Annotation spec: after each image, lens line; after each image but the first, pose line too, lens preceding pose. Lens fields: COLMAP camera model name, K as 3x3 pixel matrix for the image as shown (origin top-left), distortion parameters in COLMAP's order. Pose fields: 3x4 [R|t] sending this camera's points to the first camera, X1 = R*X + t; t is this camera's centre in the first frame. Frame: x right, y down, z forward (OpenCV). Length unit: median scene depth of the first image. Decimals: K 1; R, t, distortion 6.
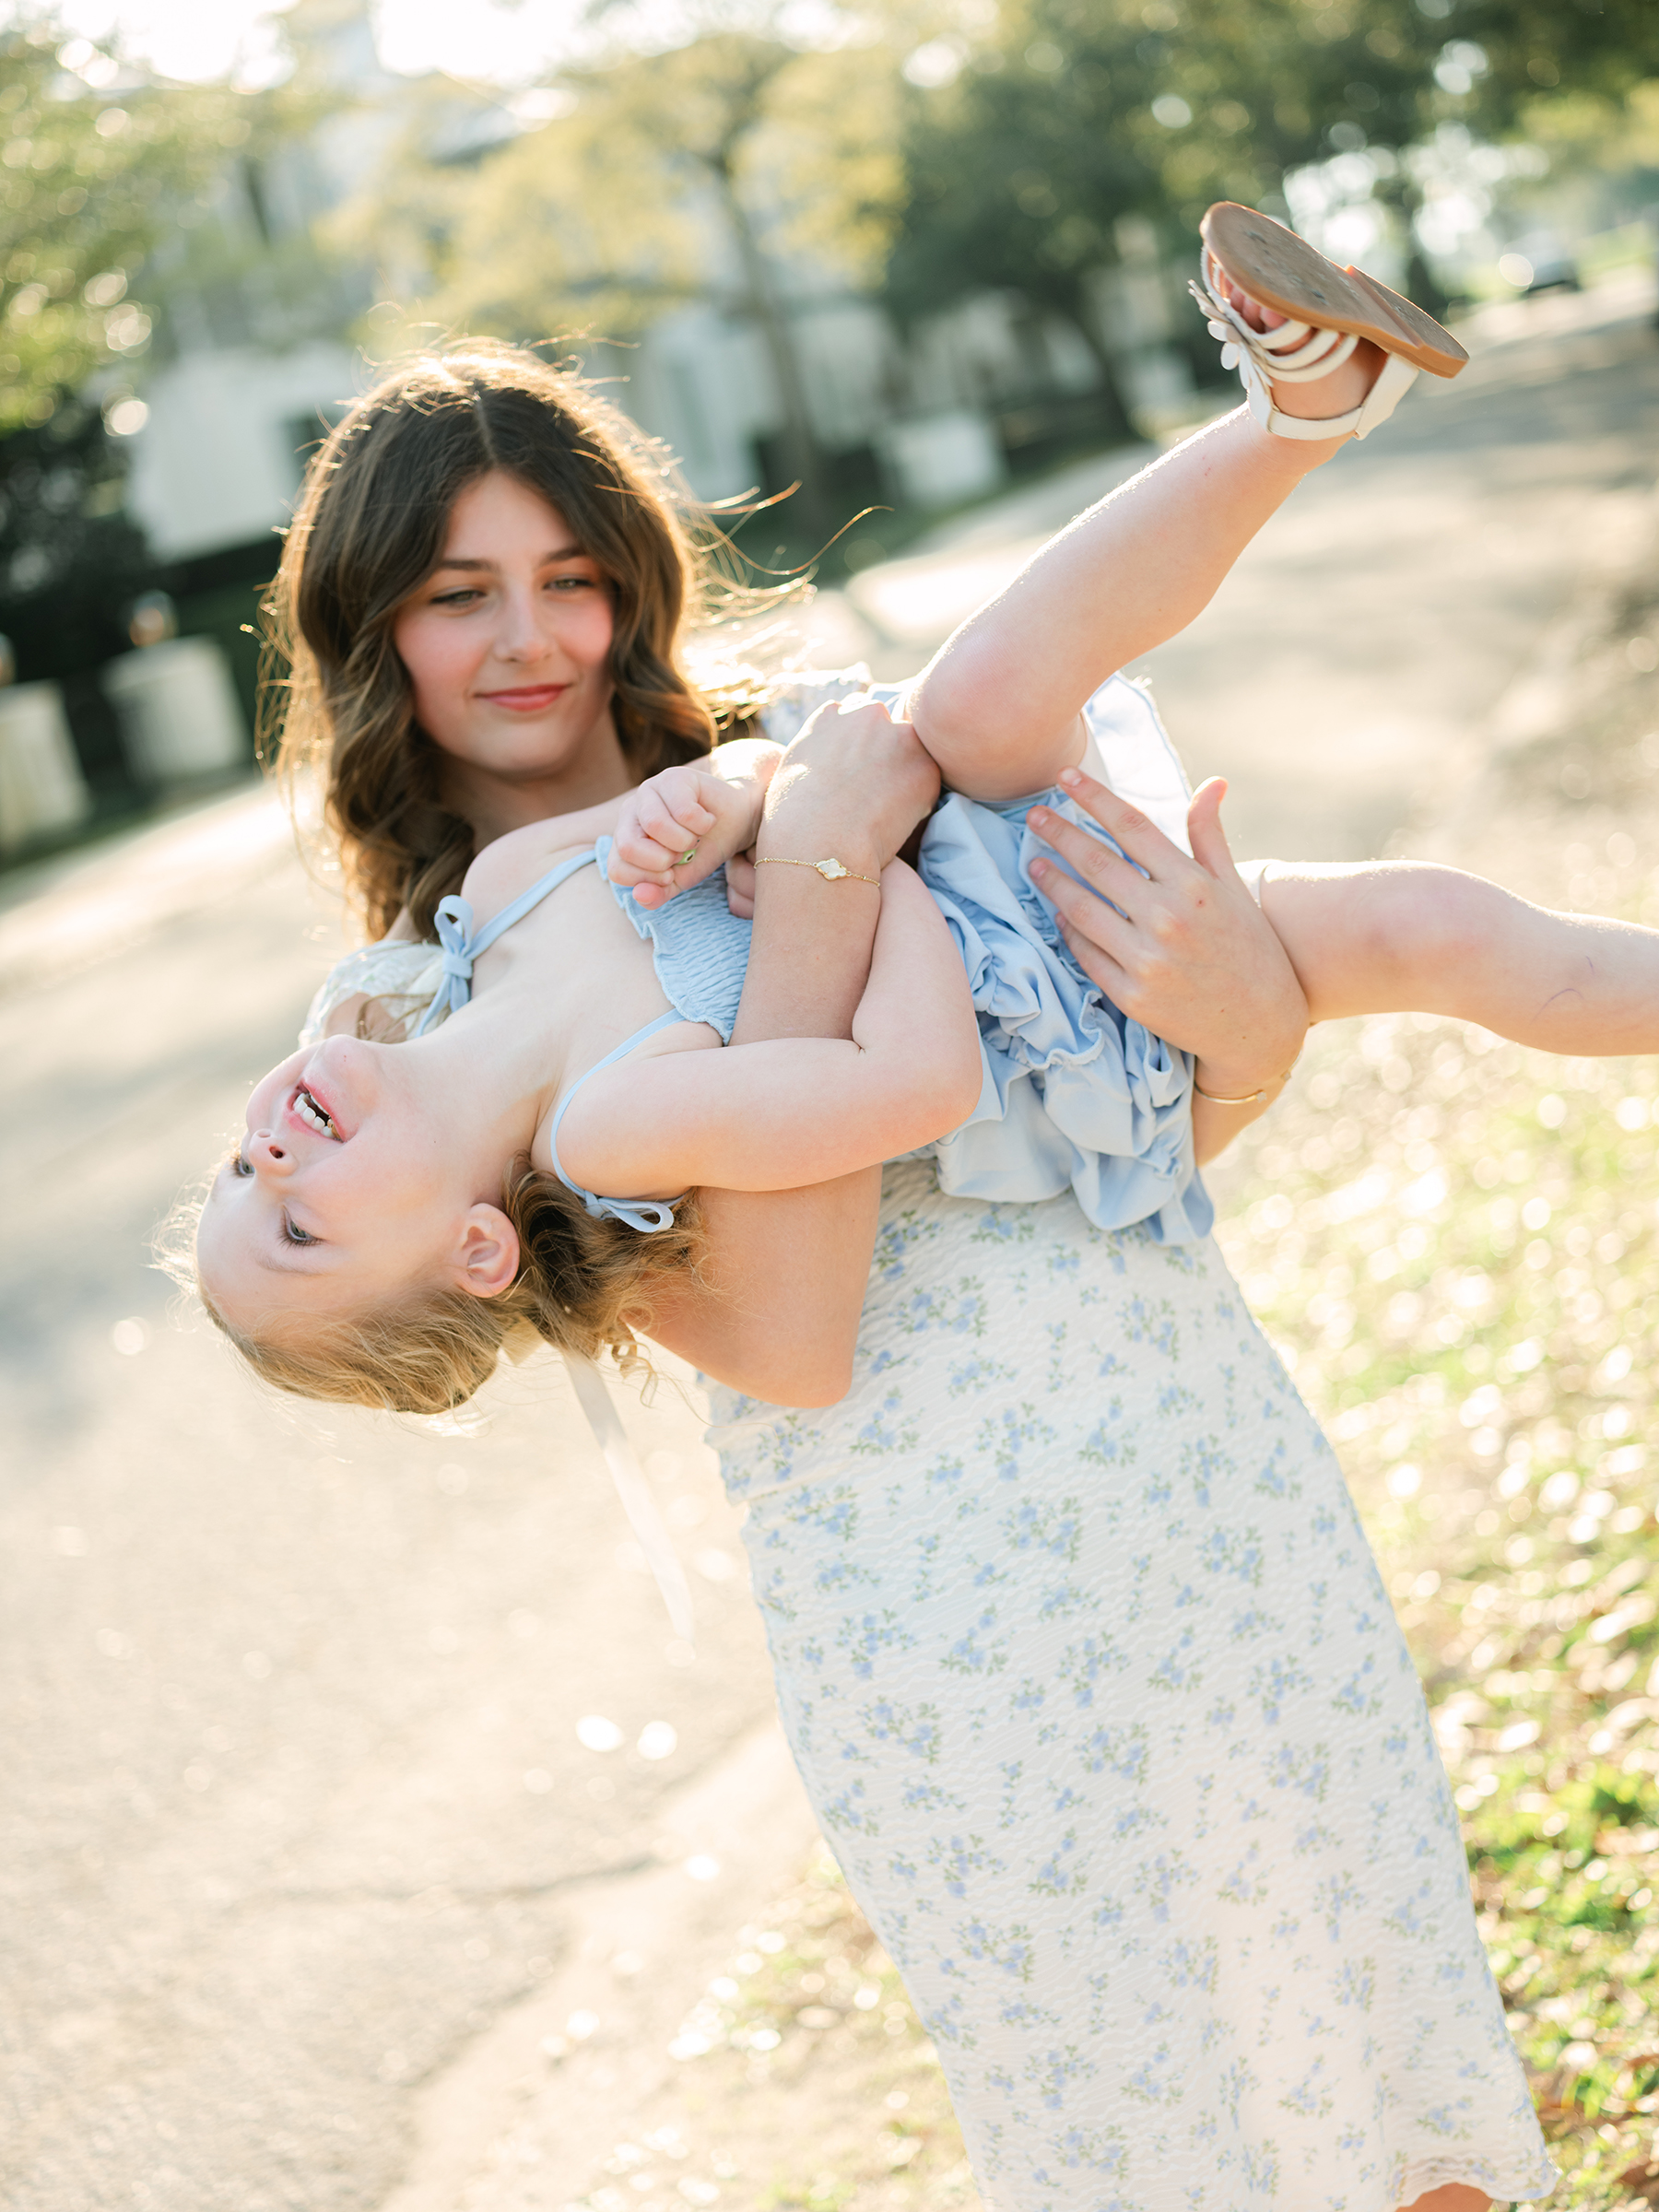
lens RADIAL K [[3207.1, 0, 829.5], [0, 3207.1, 1106.0], [0, 0, 1]] dist [-0.001256, 0.014073]
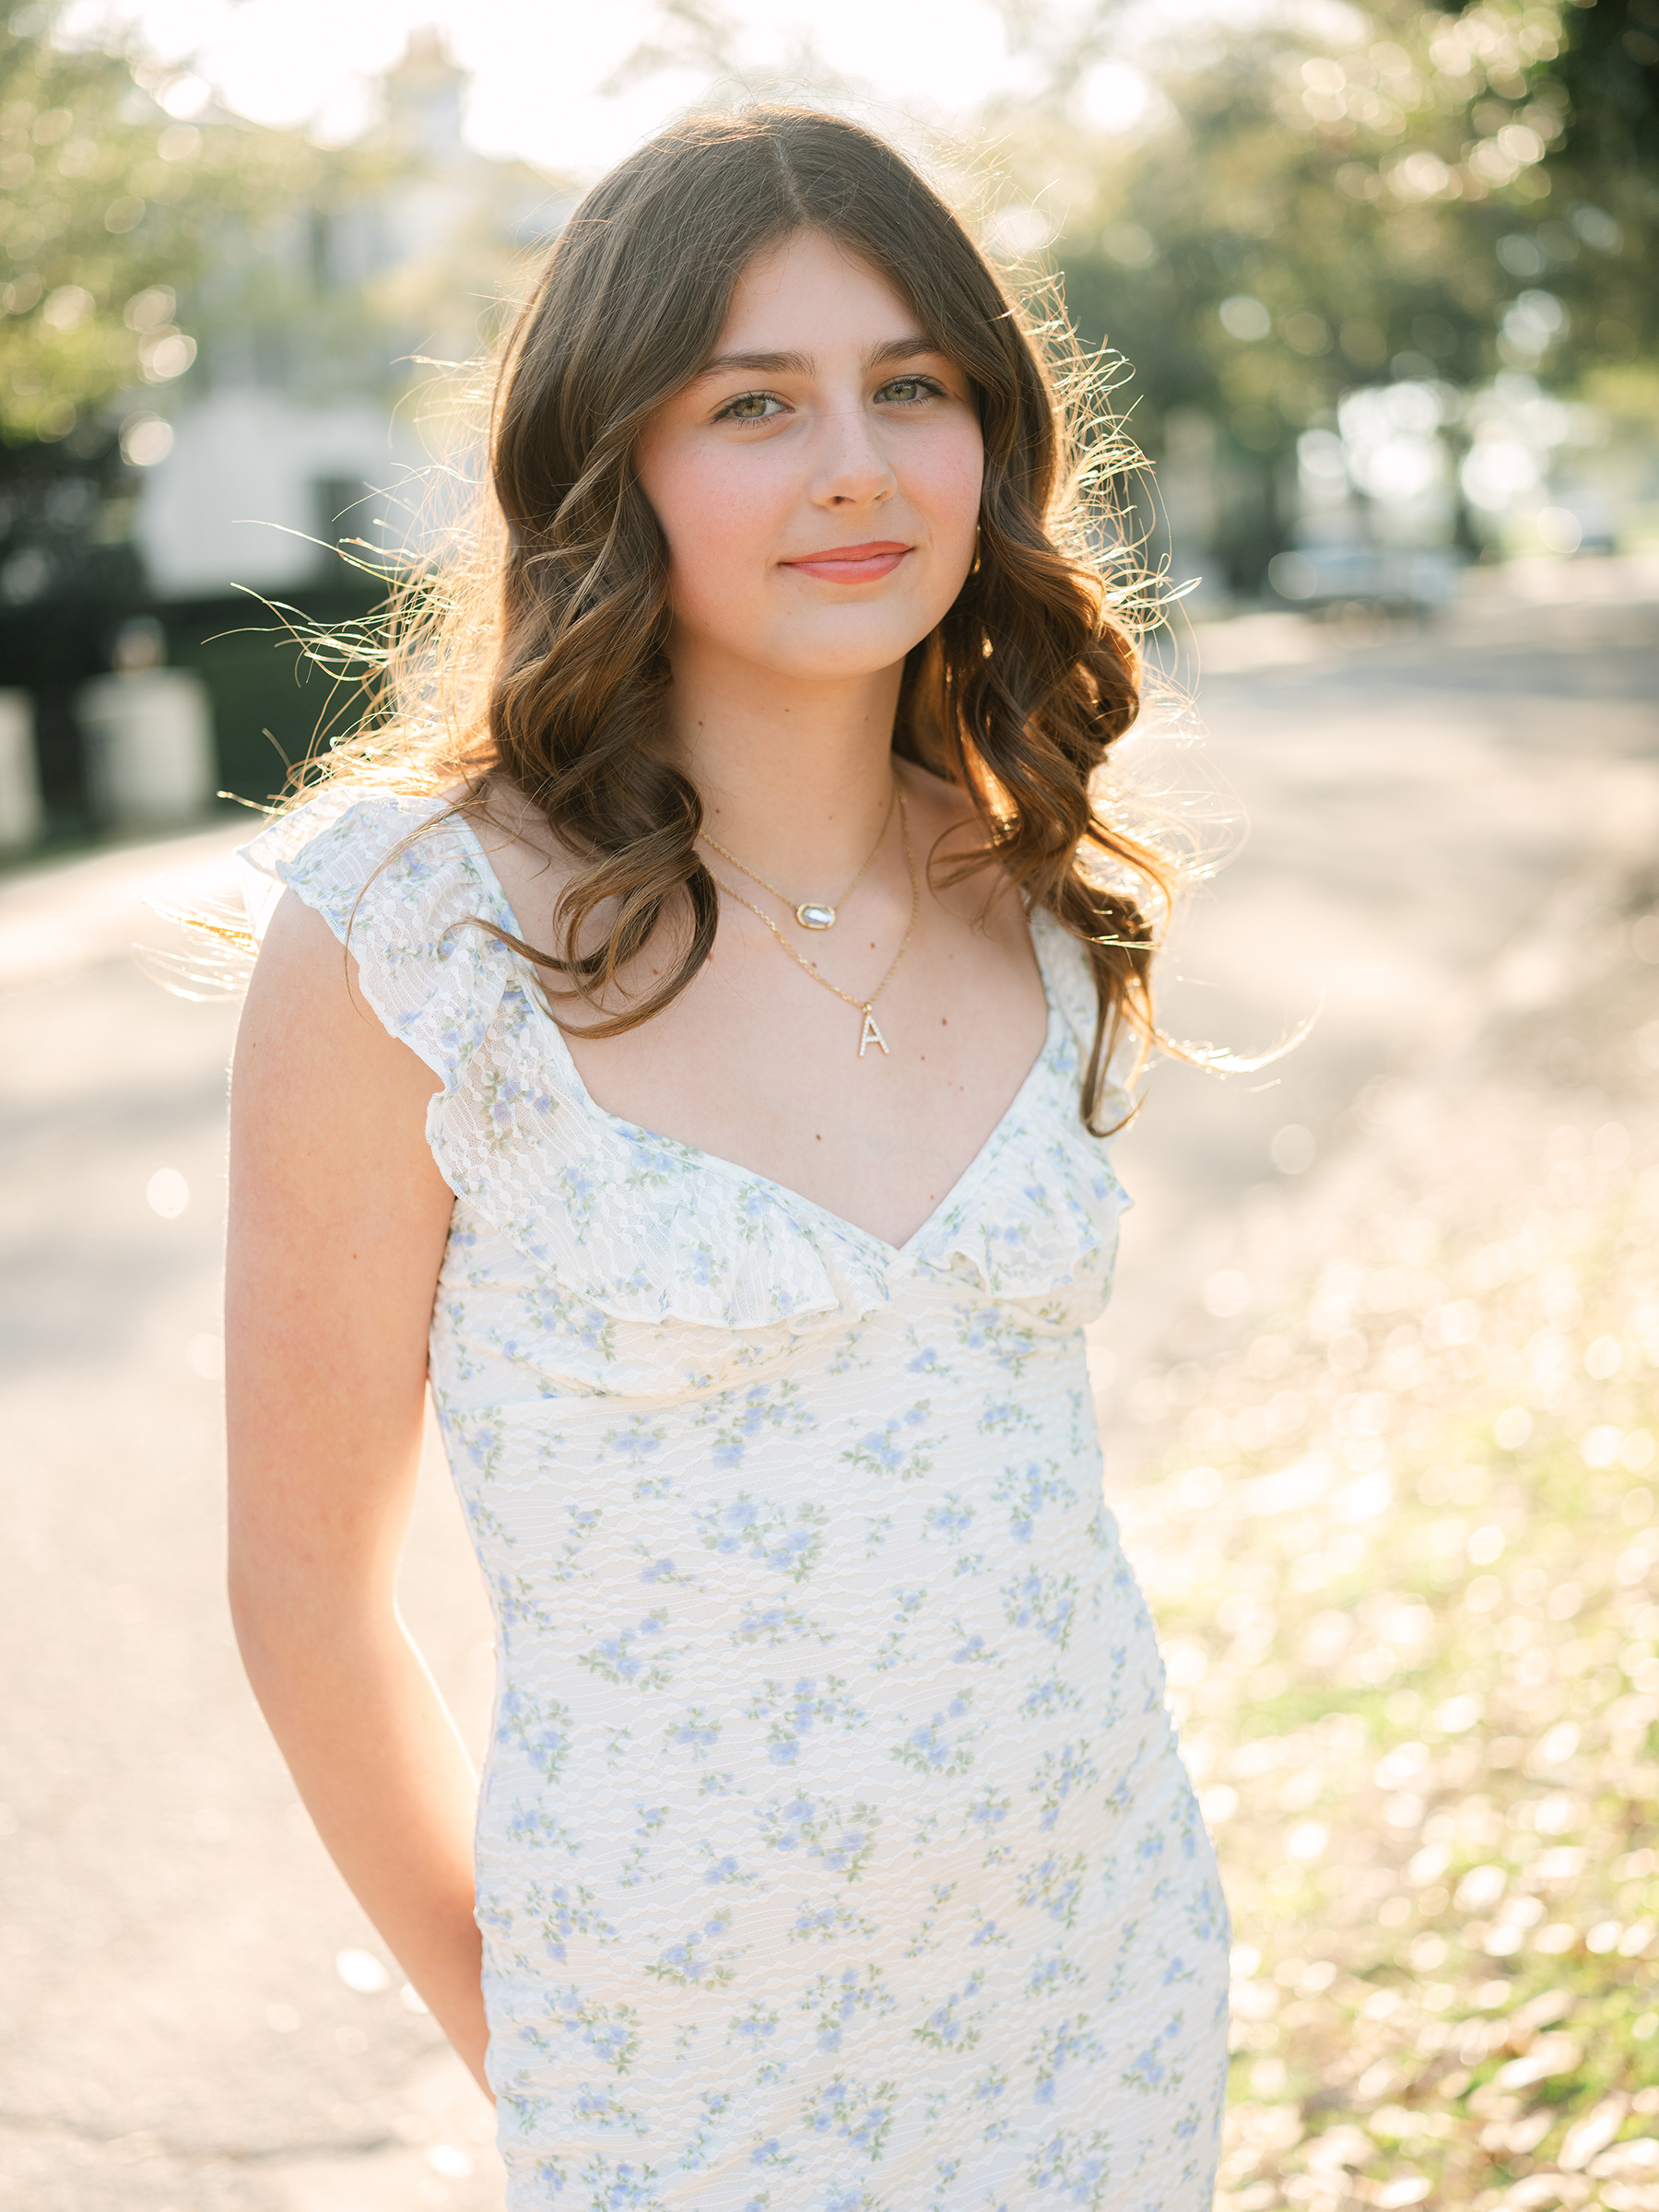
lens RADIAL K [[3174.5, 0, 851.3], [0, 3174.5, 1131.7], [0, 0, 1]] dist [-0.002513, -0.078328]
pose [[0.986884, 0.159335, 0.025928, 0.001832], [-0.158364, 0.986725, -0.035992, -0.023096], [-0.031318, 0.031413, 0.999016, 0.119374]]
